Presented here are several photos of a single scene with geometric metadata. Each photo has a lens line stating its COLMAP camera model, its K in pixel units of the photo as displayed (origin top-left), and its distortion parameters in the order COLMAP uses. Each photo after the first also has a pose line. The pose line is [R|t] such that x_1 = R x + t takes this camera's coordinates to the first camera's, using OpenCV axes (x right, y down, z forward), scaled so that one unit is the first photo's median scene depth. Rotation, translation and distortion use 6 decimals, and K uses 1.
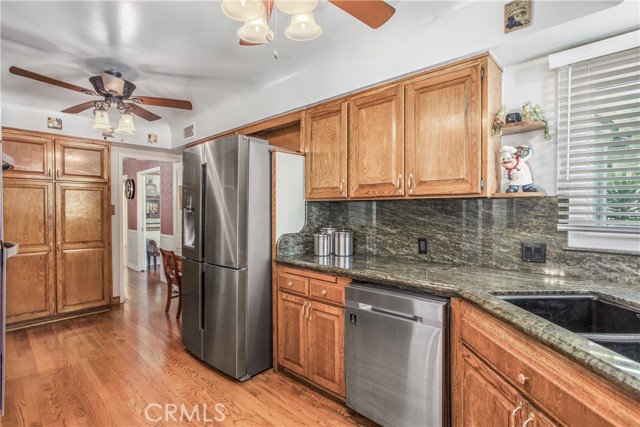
lens RADIAL K [[311.6, 0, 320.6], [0, 311.6, 215.5], [0, 0, 1]] dist [-0.014397, 0.007459]
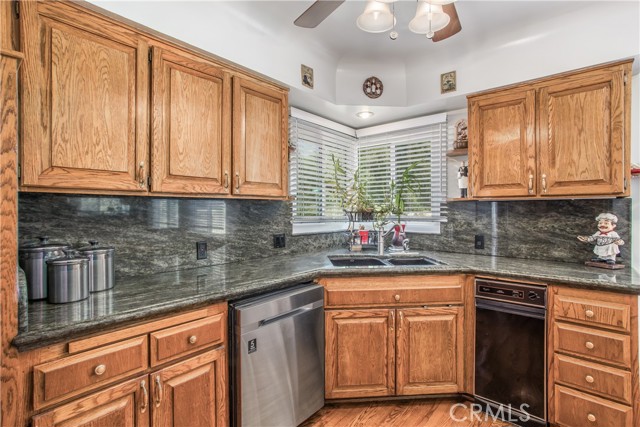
lens RADIAL K [[311.6, 0, 315.6], [0, 311.6, 211.1], [0, 0, 1]] dist [-0.014397, 0.007459]
pose [[-0.021750, -0.009151, 0.999722, -0.612965], [0.014371, 0.999852, 0.009465, -0.020286], [-0.999660, 0.014573, -0.021615, 0.734287]]
